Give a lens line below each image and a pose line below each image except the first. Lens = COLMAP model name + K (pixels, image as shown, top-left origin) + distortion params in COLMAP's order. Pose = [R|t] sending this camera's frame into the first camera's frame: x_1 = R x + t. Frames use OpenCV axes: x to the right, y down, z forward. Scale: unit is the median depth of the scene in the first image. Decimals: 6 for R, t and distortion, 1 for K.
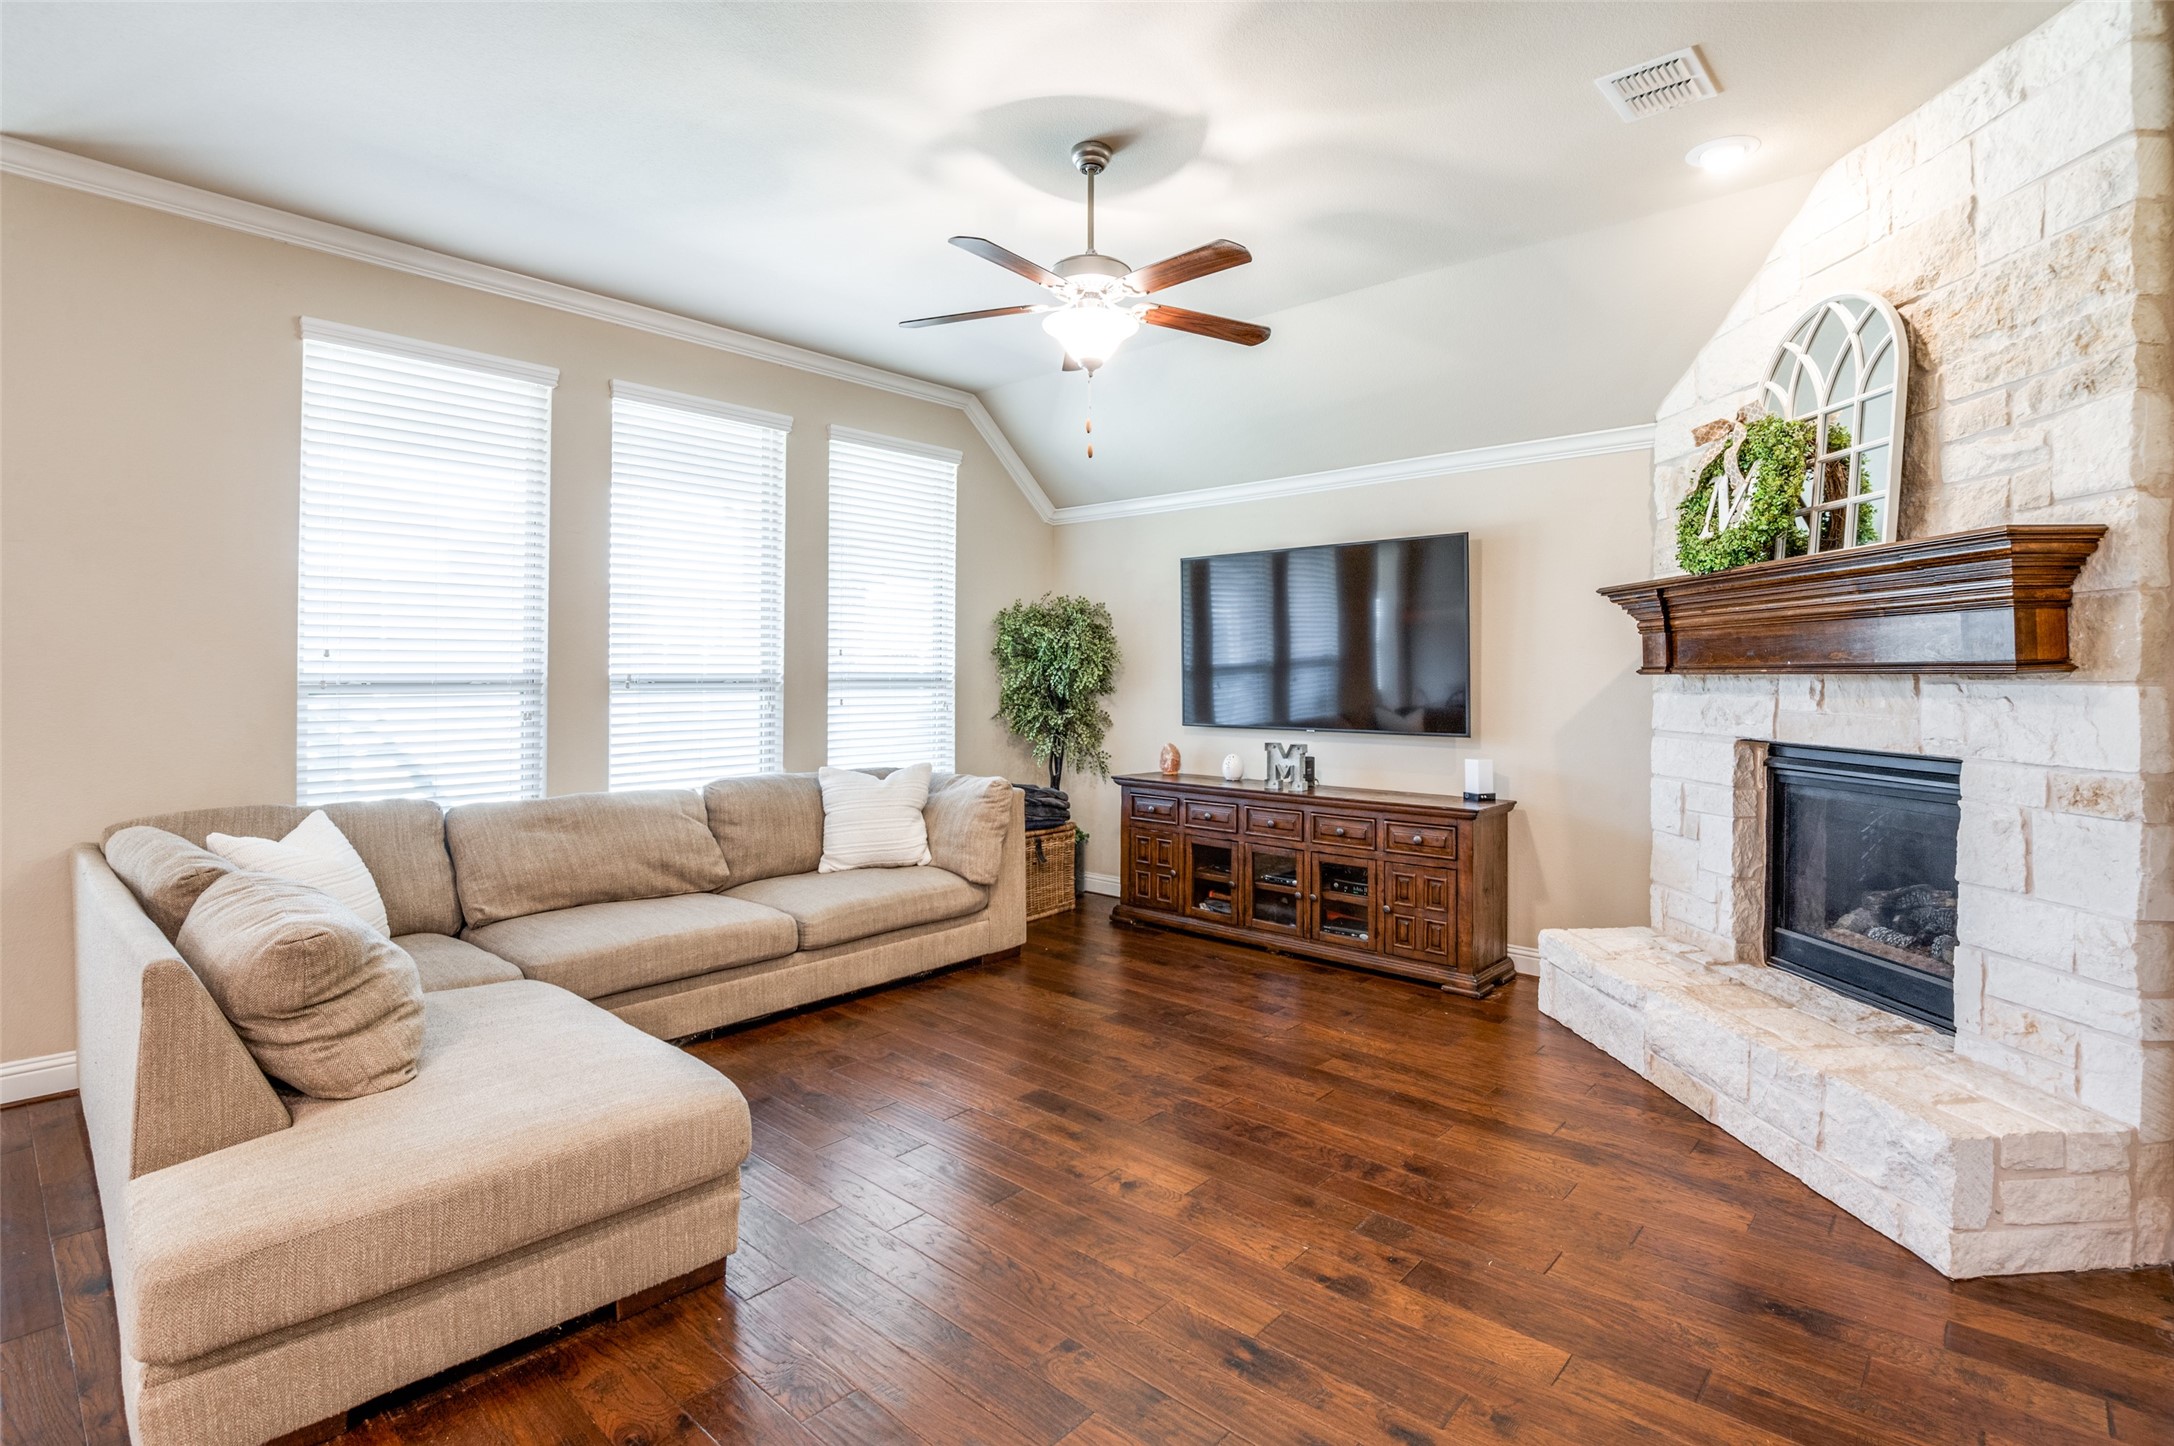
lens RADIAL K [[1051.1, 0, 1139.8], [0, 1051.1, 664.0], [0, 0, 1]] dist [-0.010529, -0.001777]
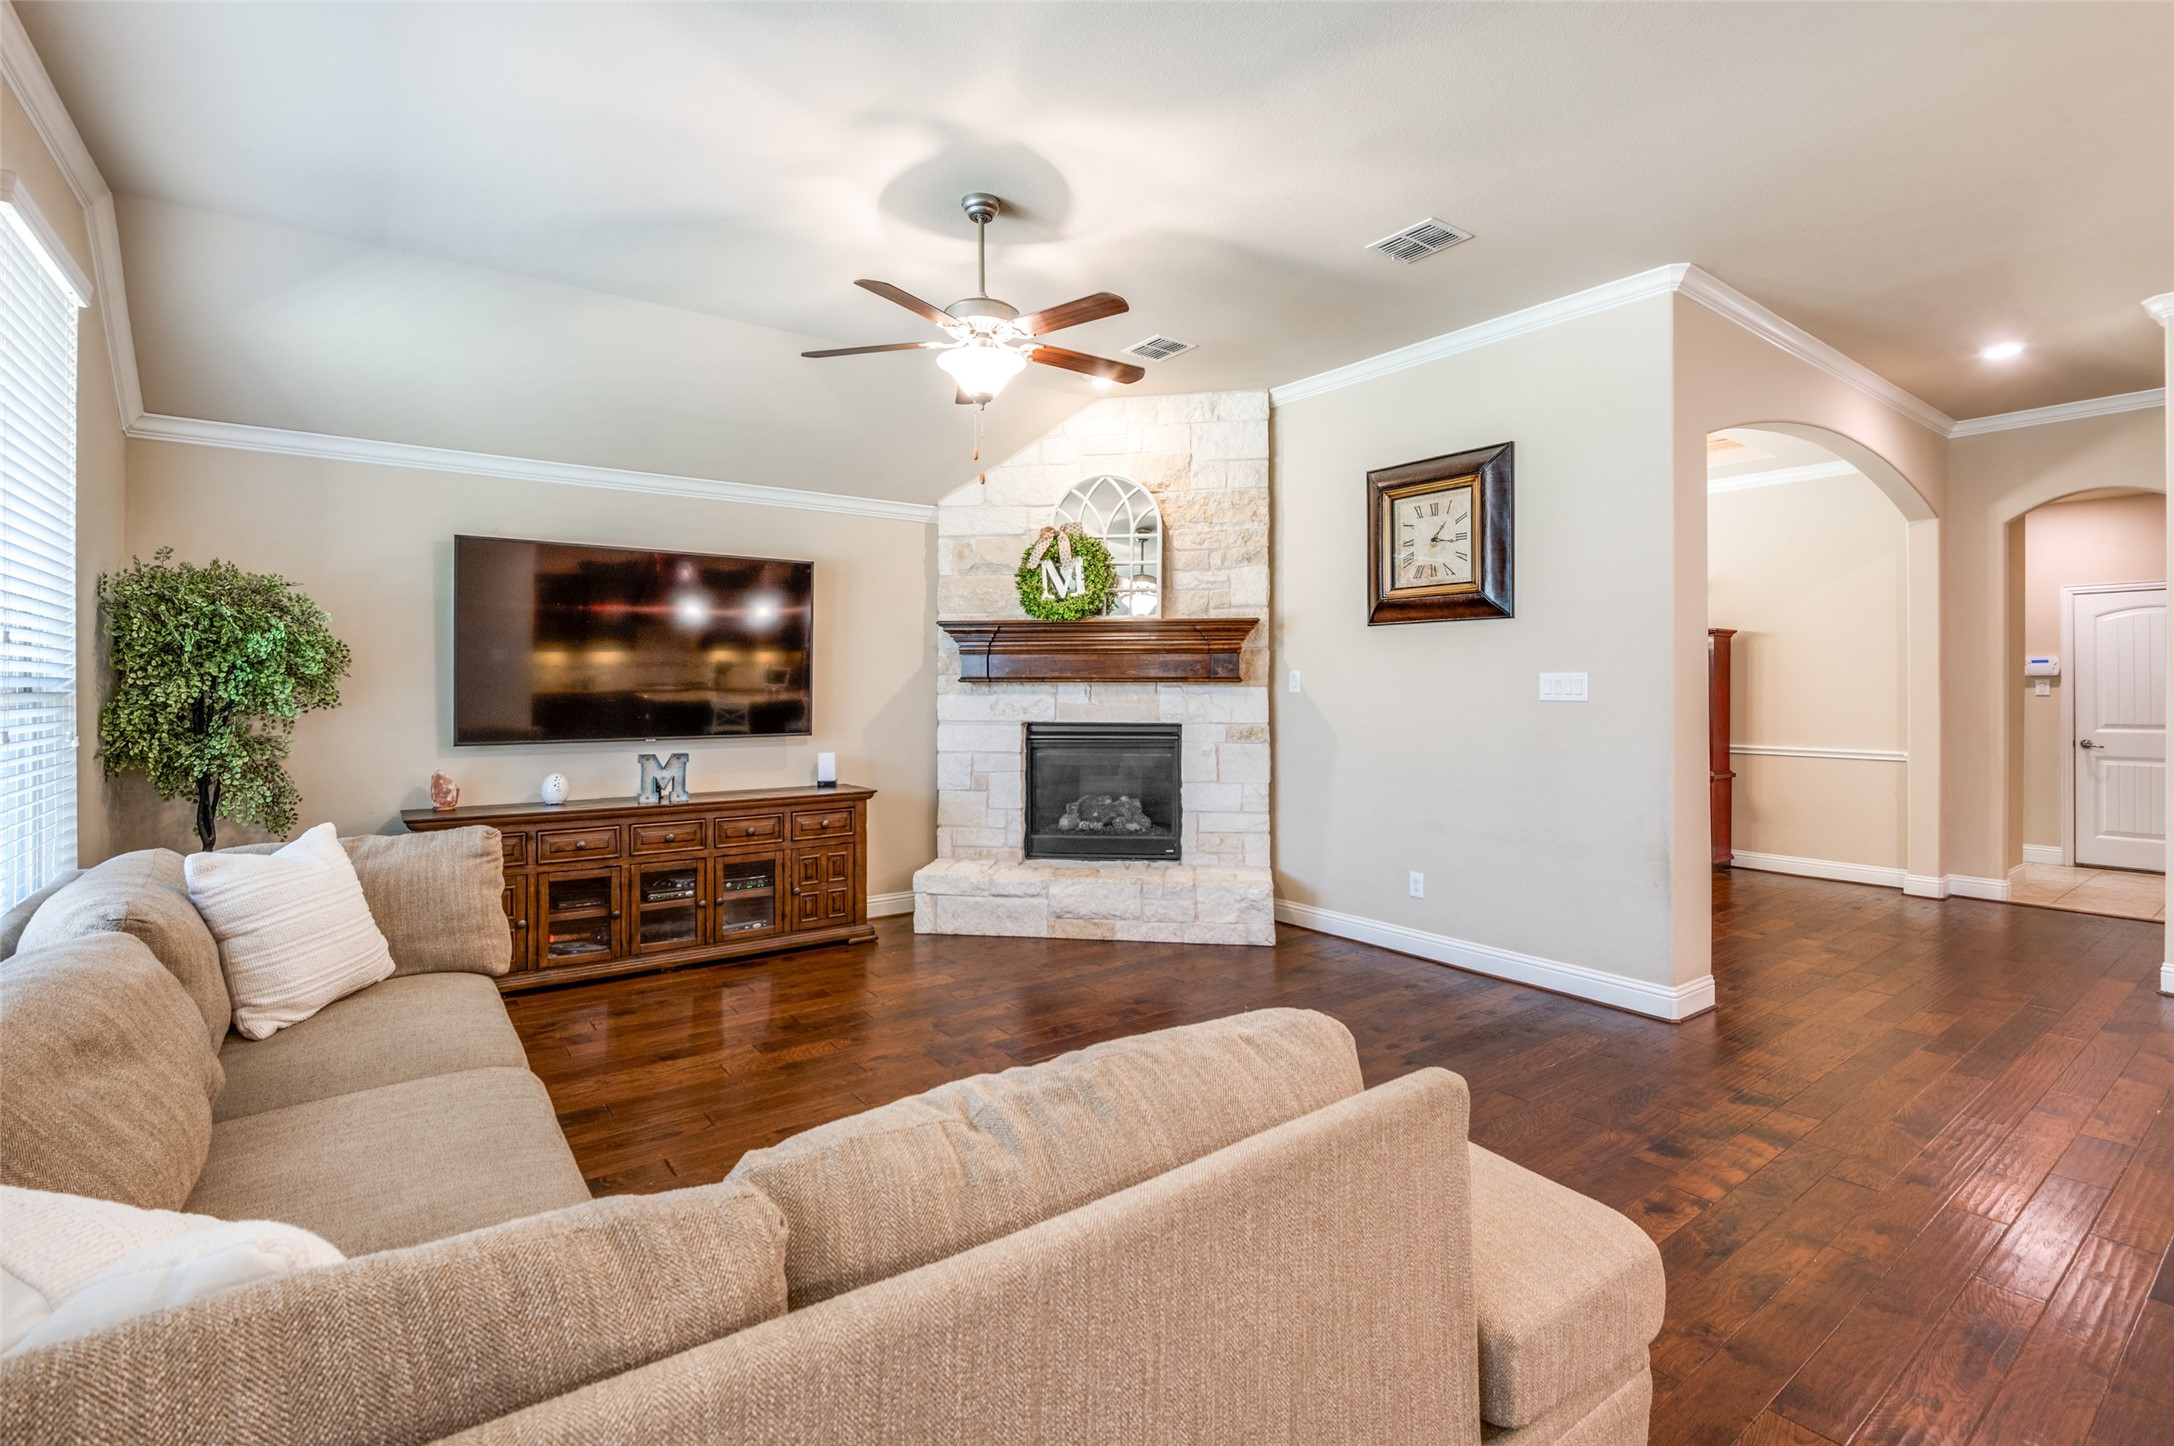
lens RADIAL K [[996.5, 0, 1070.8], [0, 996.5, 689.8], [0, 0, 1]] dist [-0.014542, -0.003197]
pose [[0.218937, -0.009145, 0.975696, -0.914122], [-0.011531, 0.999862, 0.011959, 0.002483], [-0.975671, -0.013869, 0.218801, 0.600472]]
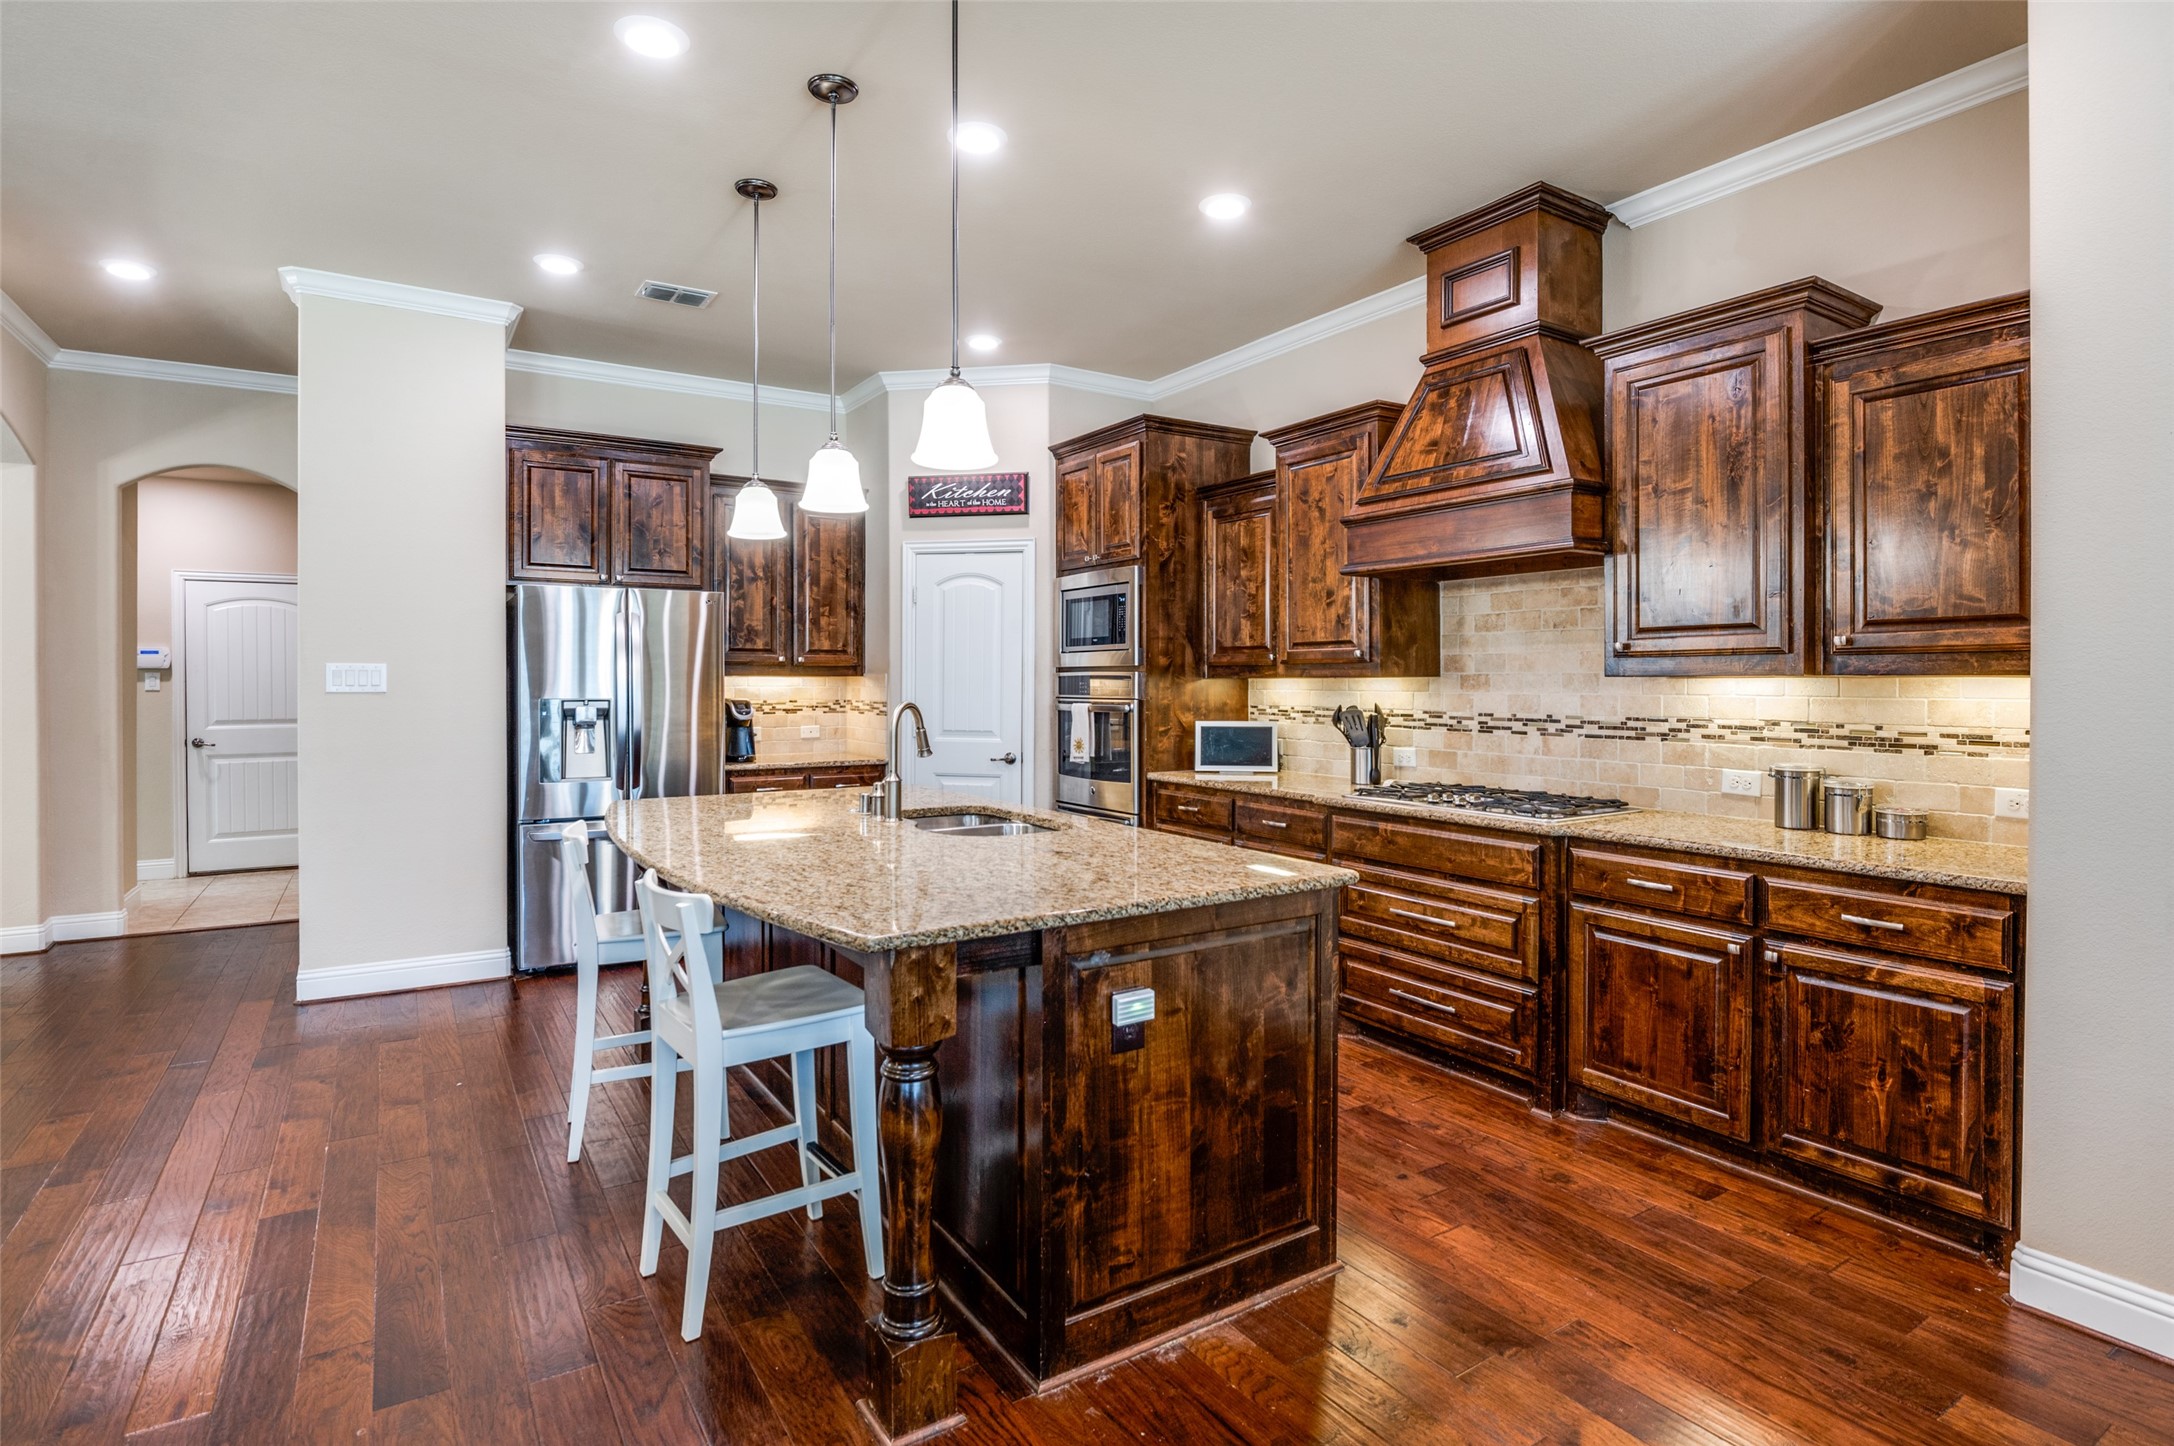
lens RADIAL K [[1076.2, 0, 1131.3], [0, 1076.2, 687.1], [0, 0, 1]] dist [-0.016388, -0.004882]
pose [[-0.968927, -0.008071, 0.247215, -0.712250], [-0.010058, 0.999926, -0.006778, 0.003635], [-0.247142, -0.009054, -0.968937, 0.516622]]
